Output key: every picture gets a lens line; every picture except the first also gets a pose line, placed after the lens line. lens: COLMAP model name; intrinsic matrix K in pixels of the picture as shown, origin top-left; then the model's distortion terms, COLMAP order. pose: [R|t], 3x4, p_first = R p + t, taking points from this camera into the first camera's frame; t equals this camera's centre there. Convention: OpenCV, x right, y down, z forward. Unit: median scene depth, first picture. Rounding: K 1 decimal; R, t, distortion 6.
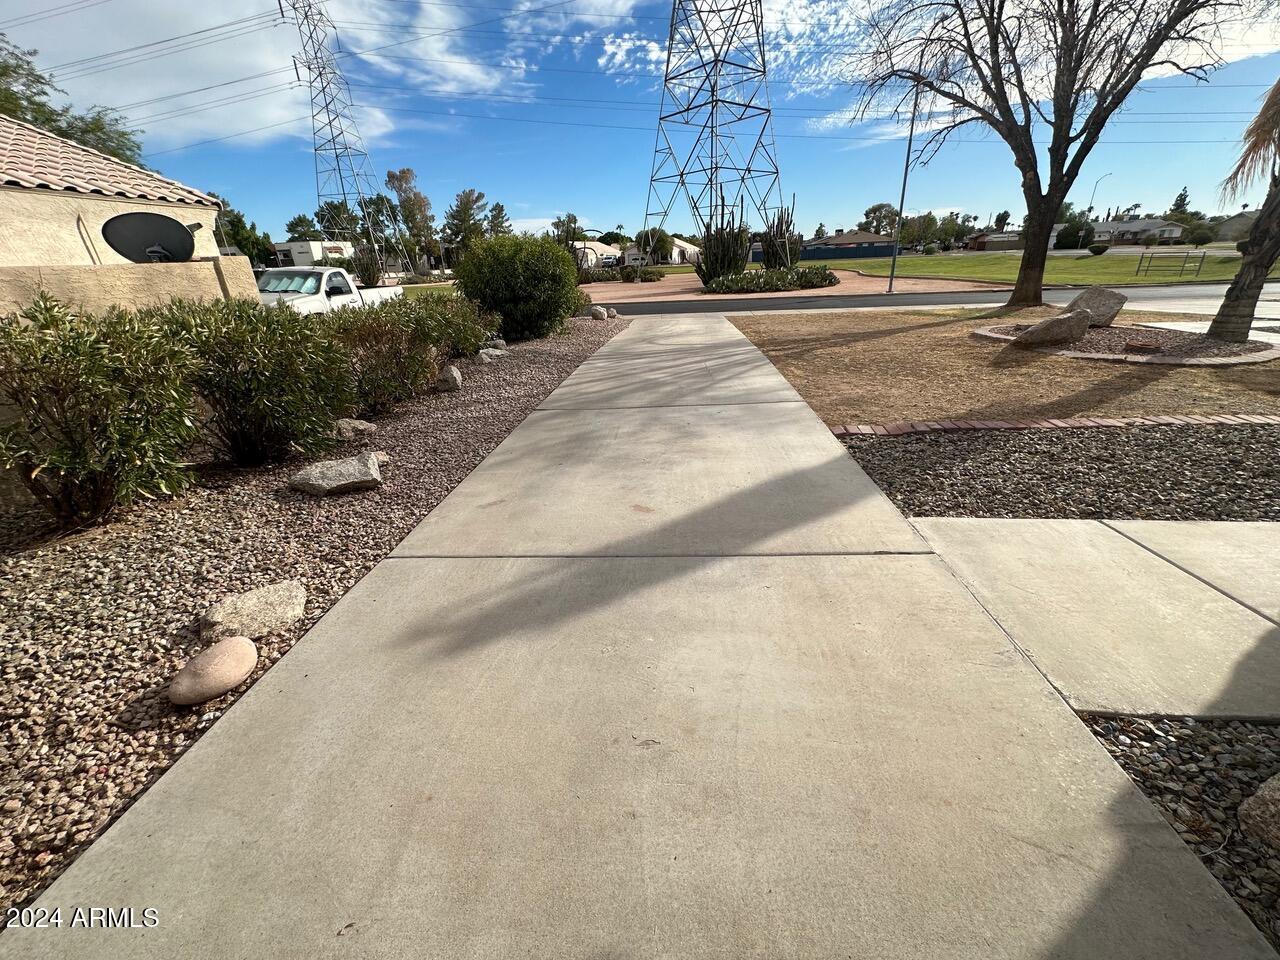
lens RADIAL K [[512.4, 0, 638.6], [0, 512.4, 479.8], [0, 0, 1]] dist [0.000039, 0.000377]
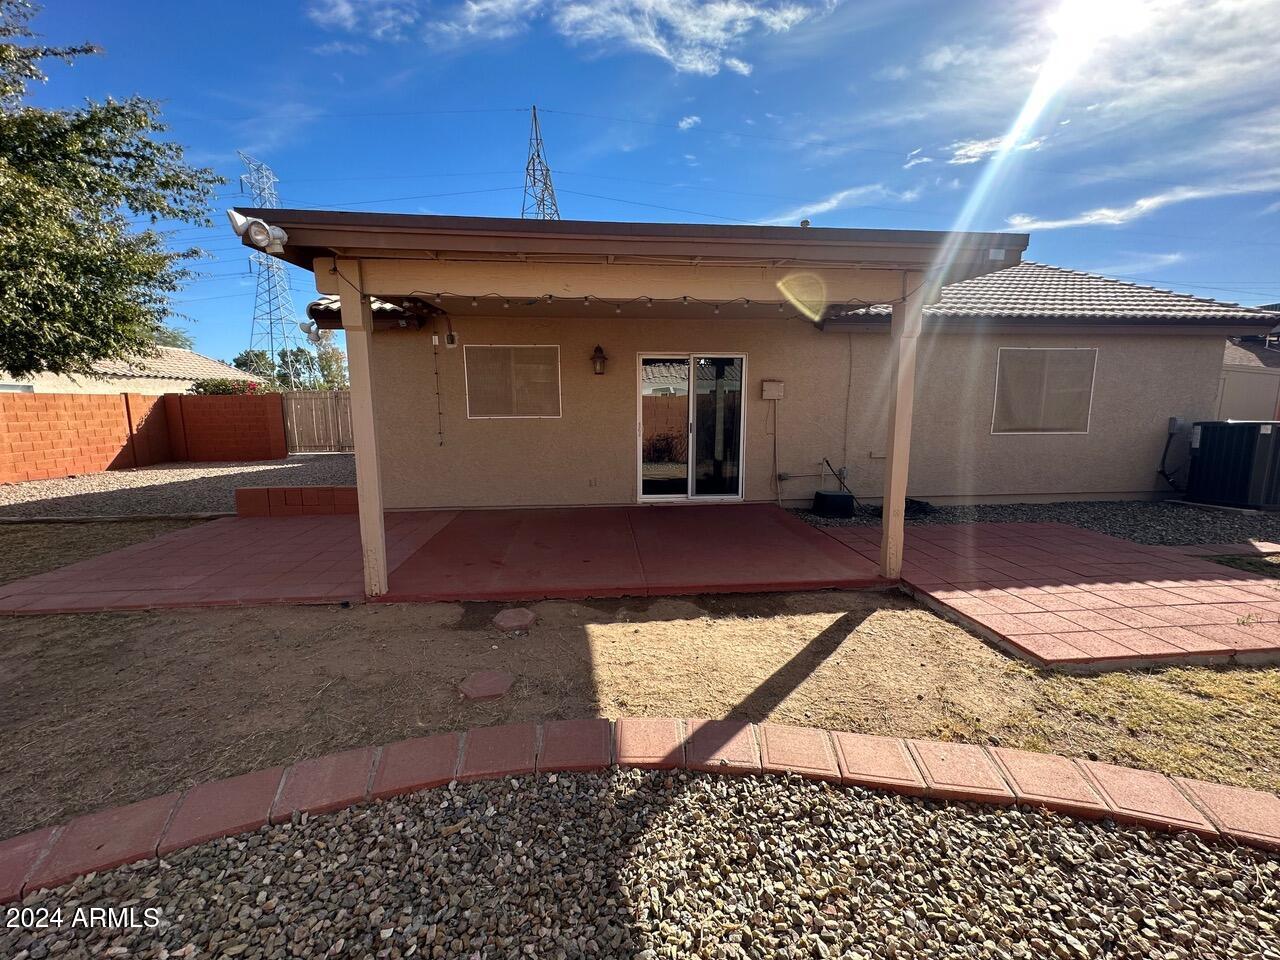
lens RADIAL K [[512.4, 0, 638.9], [0, 512.4, 480.2], [0, 0, 1]] dist [0.000039, 0.000377]
pose [[0.985144, 0.016450, 0.170940, 0.050288], [0.030109, 0.963436, -0.266240, 0.056540], [-0.169069, 0.267432, 0.948628, -0.134202]]
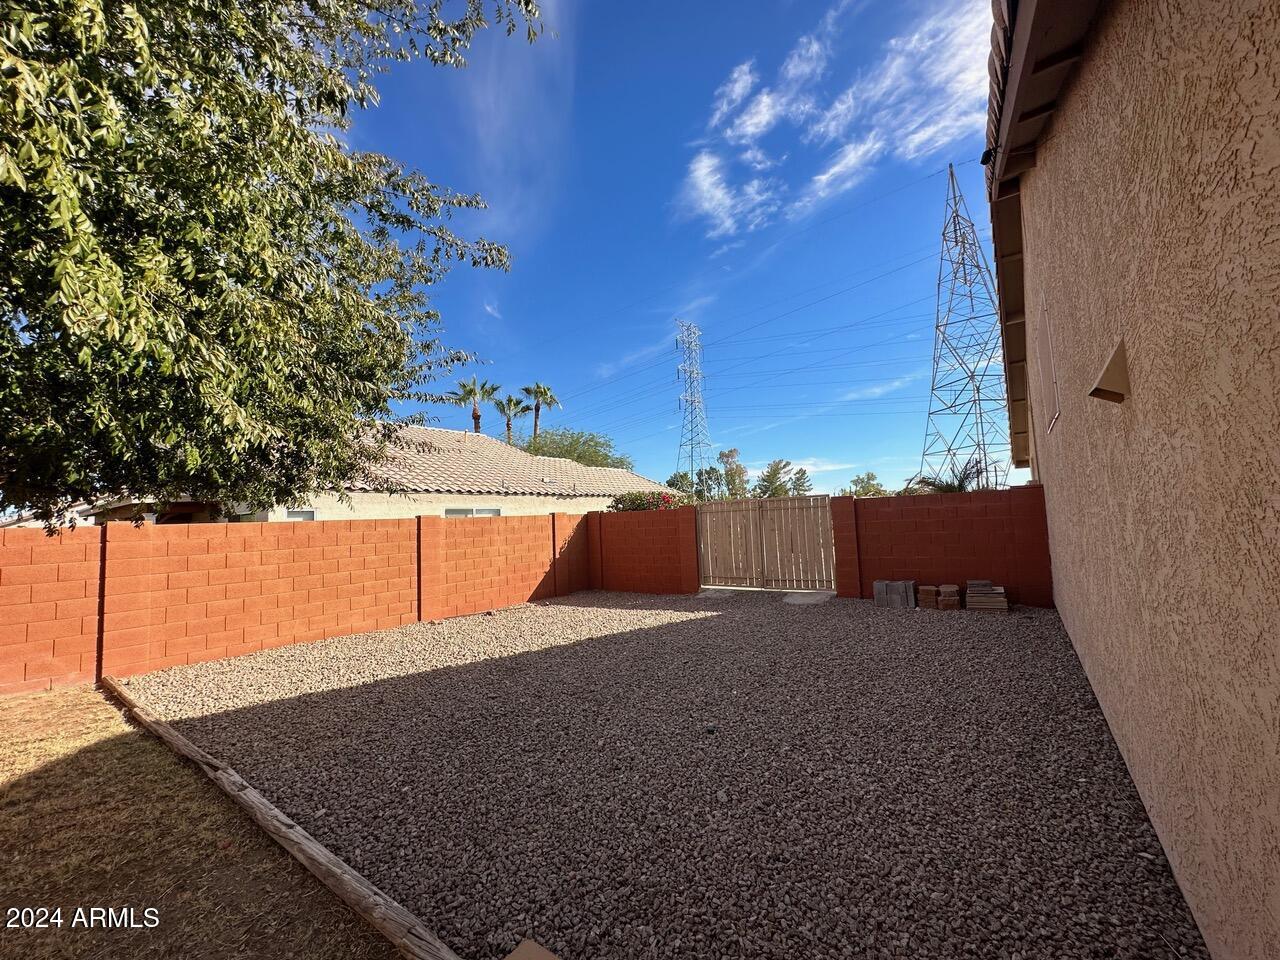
lens RADIAL K [[512.4, 0, 637.7], [0, 512.4, 479.8], [0, 0, 1]] dist [0.000039, 0.000377]
pose [[0.851808, -0.032472, -0.522847, 0.028844], [-0.206424, 0.896517, -0.391979, 0.037748], [0.481469, 0.441818, 0.756957, -0.091117]]
